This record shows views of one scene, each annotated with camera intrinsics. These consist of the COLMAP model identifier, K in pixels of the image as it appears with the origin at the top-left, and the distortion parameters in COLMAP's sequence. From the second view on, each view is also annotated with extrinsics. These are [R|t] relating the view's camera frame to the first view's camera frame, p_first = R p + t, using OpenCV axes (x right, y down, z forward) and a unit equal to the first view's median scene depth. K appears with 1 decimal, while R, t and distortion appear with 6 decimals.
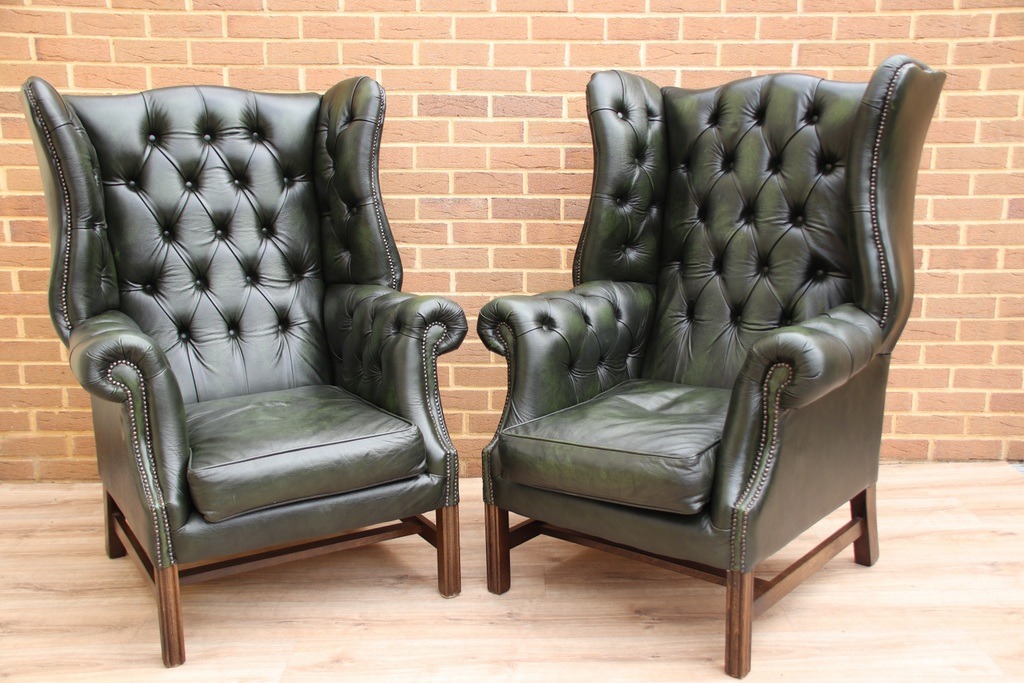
lens RADIAL K [[1174.9, 0, 521.5], [0, 1174.9, 346.8], [0, 0, 1]] dist [0.064677, 0.000000]
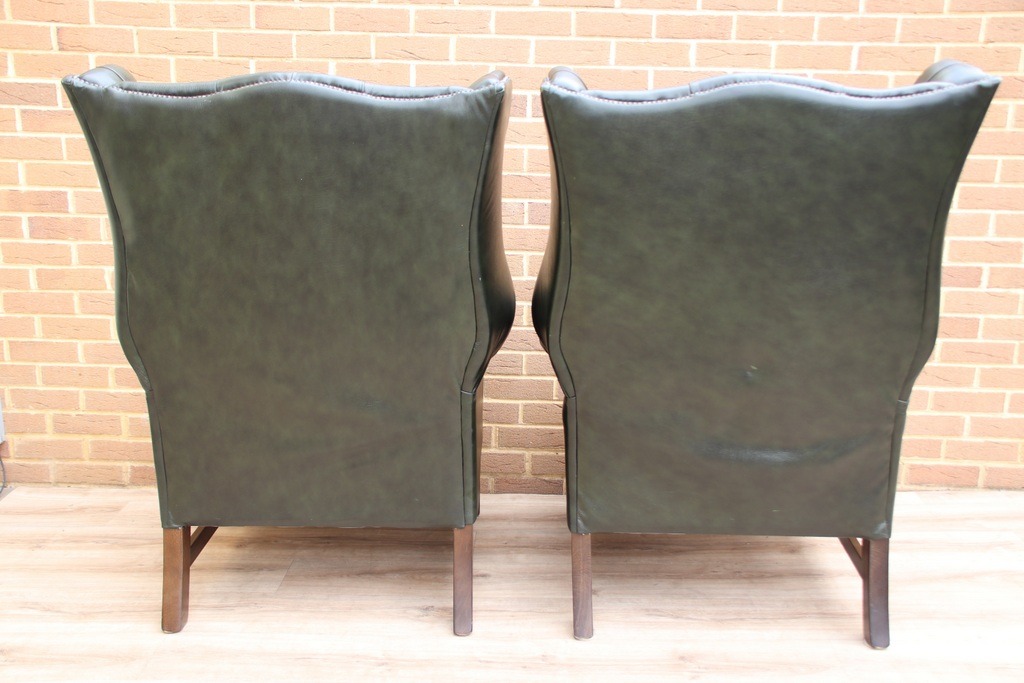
lens RADIAL K [[1119.1, 0, 512.6], [0, 1119.1, 352.5], [0, 0, 1]] dist [0.030980, 0.000000]
pose [[0.999574, 0.023468, -0.017363, -0.019933], [-0.023107, 0.999519, 0.020698, -0.024658], [0.017840, -0.020288, 0.999635, 0.096061]]
